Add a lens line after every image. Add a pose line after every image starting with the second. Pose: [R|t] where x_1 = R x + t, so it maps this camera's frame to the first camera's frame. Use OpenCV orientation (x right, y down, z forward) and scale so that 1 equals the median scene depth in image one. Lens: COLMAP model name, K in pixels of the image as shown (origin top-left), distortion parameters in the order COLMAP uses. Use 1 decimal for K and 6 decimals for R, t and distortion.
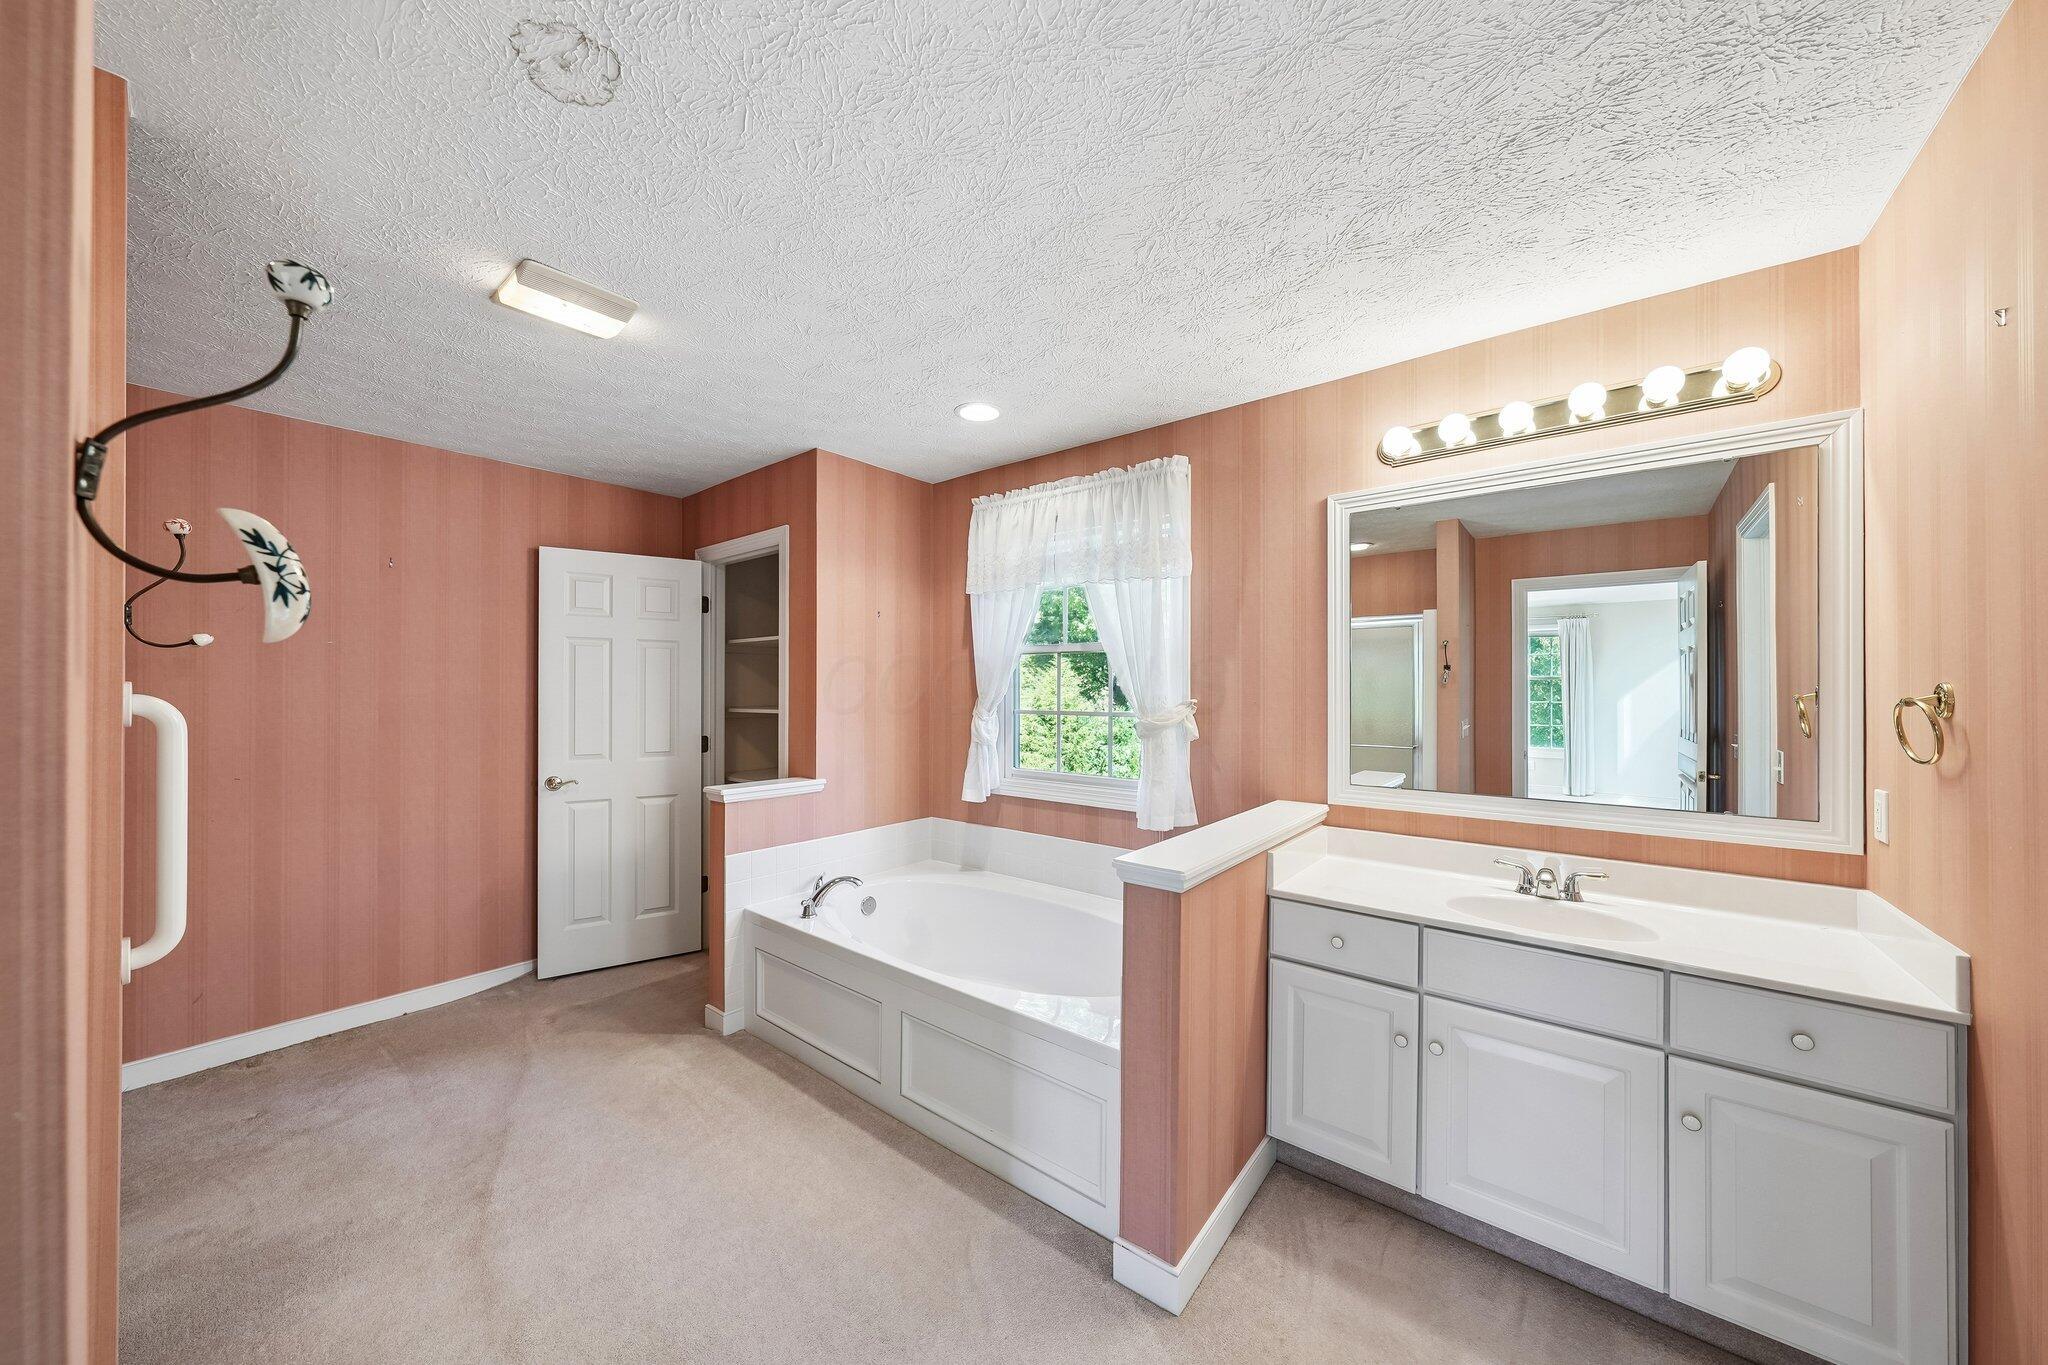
lens RADIAL K [[712.2, 0, 1016.5], [0, 712.2, 688.9], [0, 0, 1]] dist [0.008503, -0.000065]
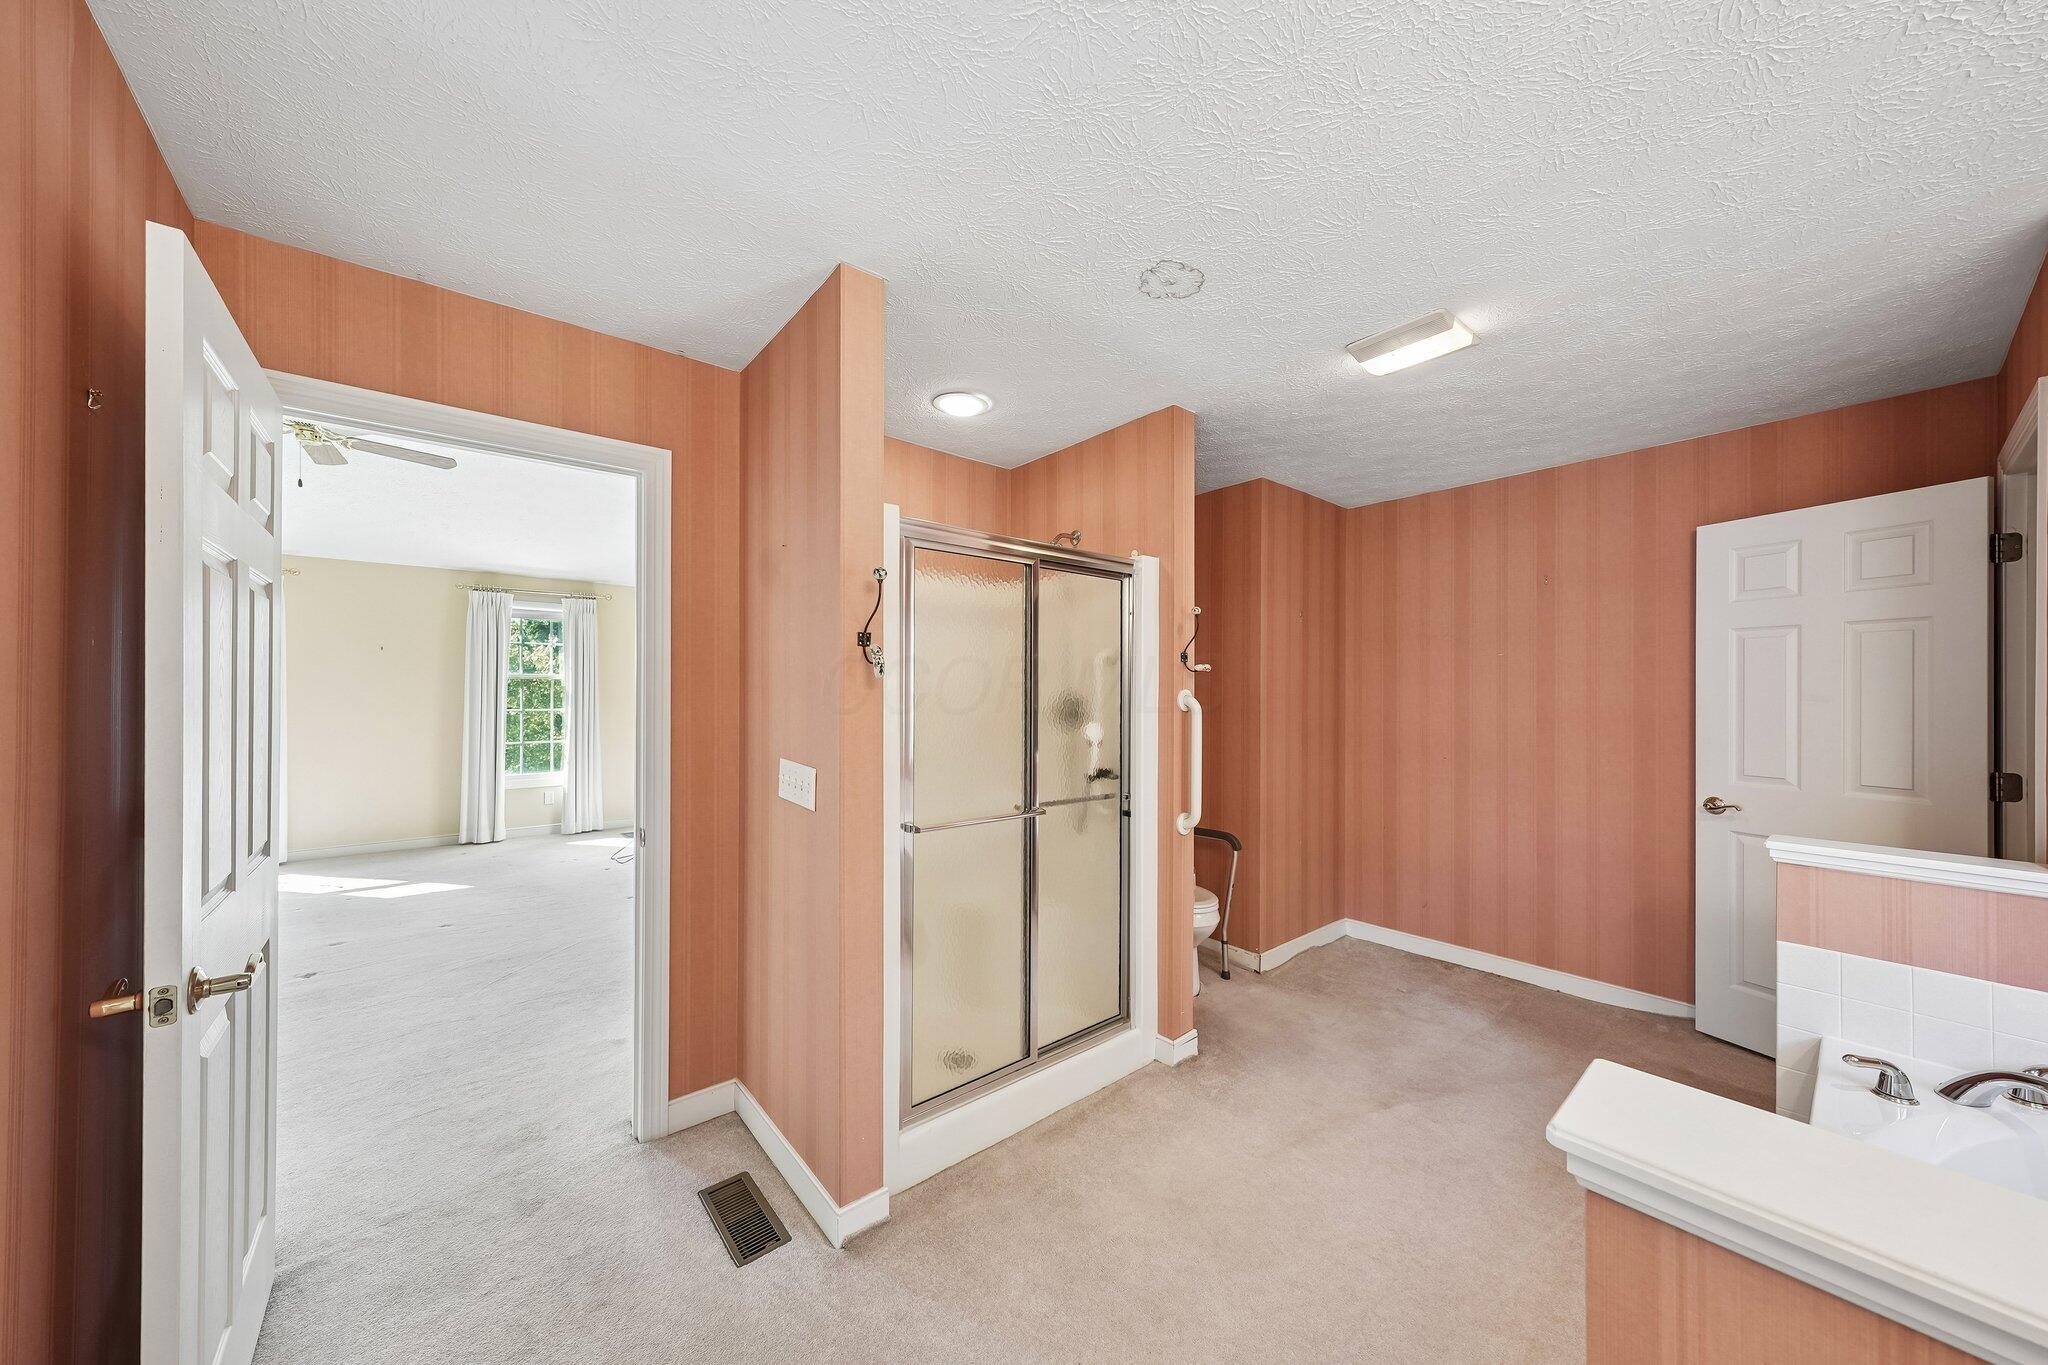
lens RADIAL K [[712.2, 0, 1019.9], [0, 712.2, 692.4], [0, 0, 1]] dist [0.008503, -0.000065]
pose [[-0.199354, -0.005734, -0.979911, 0.378022], [0.001400, 0.999980, -0.006136, 0.003673], [0.979927, -0.002595, -0.199342, 0.408229]]
